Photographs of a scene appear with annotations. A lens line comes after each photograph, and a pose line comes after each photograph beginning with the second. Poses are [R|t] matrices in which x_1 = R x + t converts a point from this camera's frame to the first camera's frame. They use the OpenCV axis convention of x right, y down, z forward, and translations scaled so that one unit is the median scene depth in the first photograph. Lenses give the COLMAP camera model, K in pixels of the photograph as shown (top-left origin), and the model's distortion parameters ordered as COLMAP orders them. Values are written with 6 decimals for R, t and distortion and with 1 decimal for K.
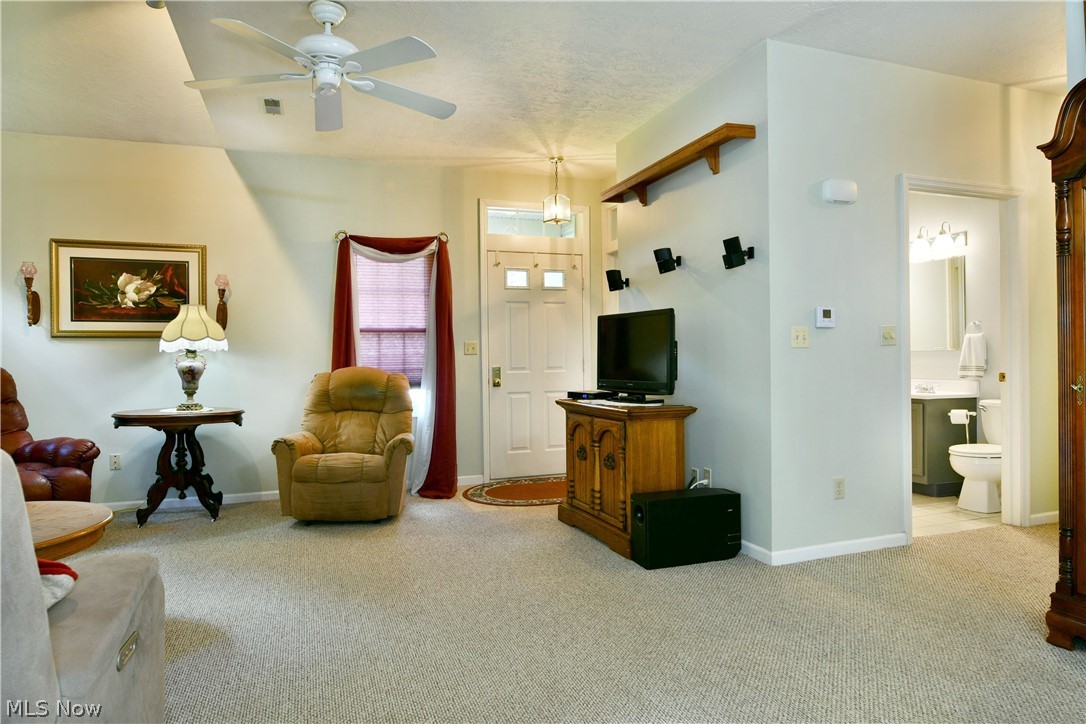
lens RADIAL K [[671.5, 0, 532.8], [0, 671.5, 362.8], [0, 0, 1]] dist [-0.006425, -0.006771]
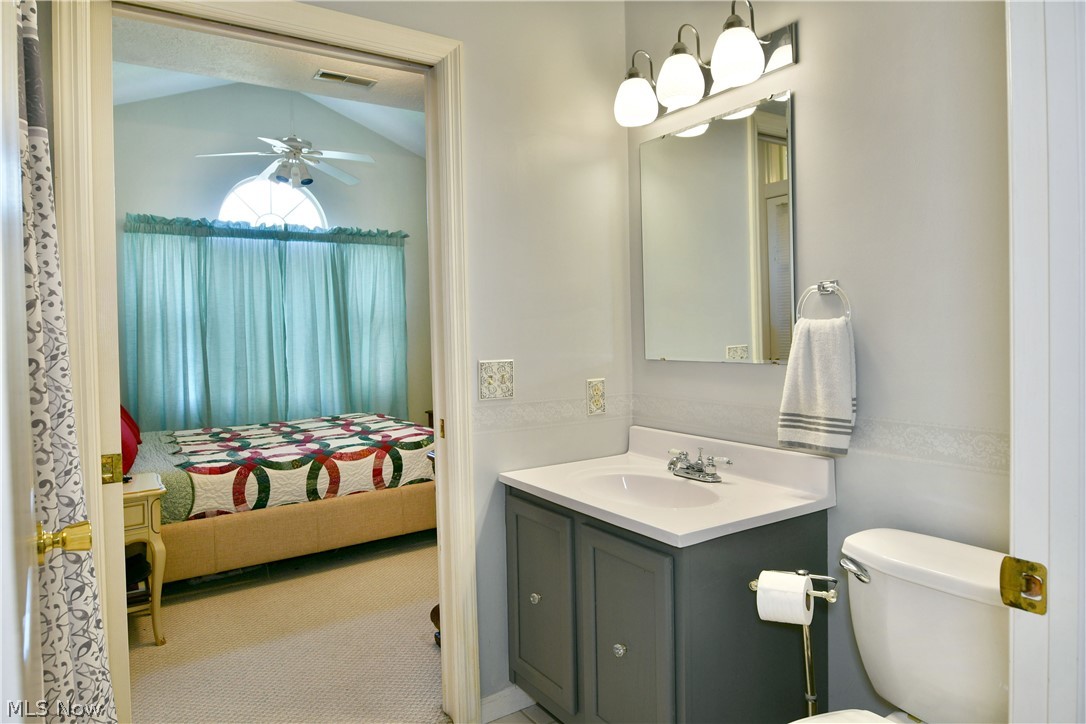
lens RADIAL K [[671.5, 0, 500.3], [0, 671.5, 332.3], [0, 0, 1]] dist [-0.006425, -0.006771]
pose [[0.982795, -0.012030, 0.184308, 0.442825], [0.011174, 0.999921, 0.005682, -0.040967], [-0.184362, -0.003525, 0.982852, 0.704308]]
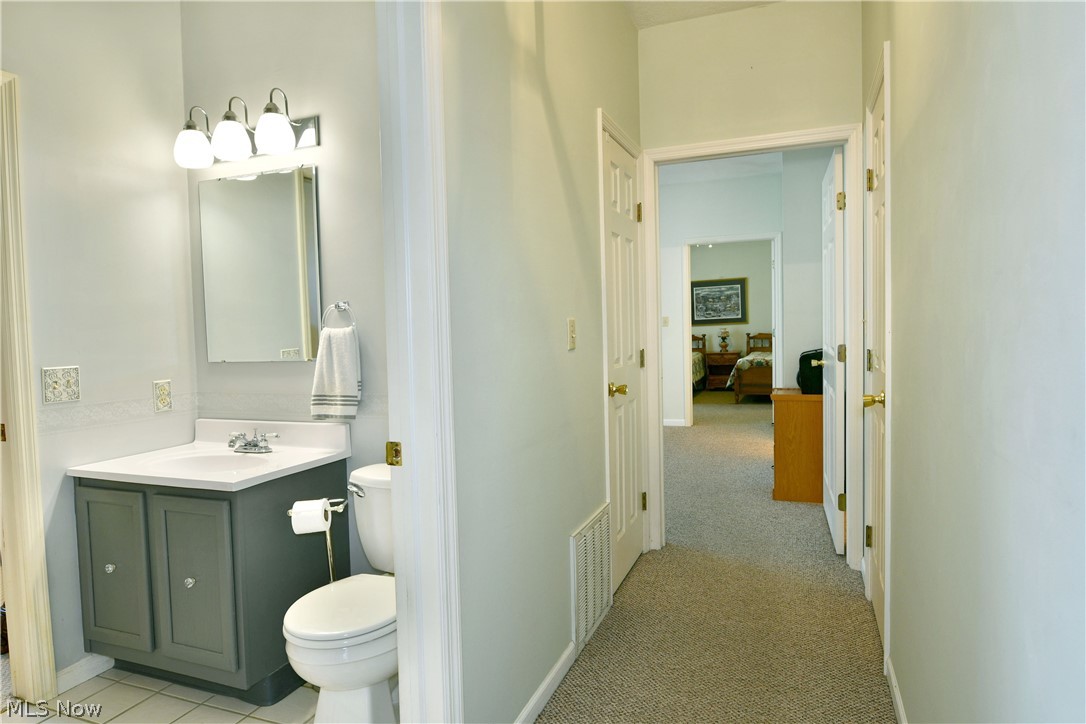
lens RADIAL K [[671.5, 0, 542.9], [0, 671.5, 349.3], [0, 0, 1]] dist [-0.006425, -0.006771]
pose [[0.660159, -0.037890, 0.750169, 0.394201], [0.020477, 0.999264, 0.032452, -0.041430], [-0.750846, -0.006062, 0.660449, 0.568672]]
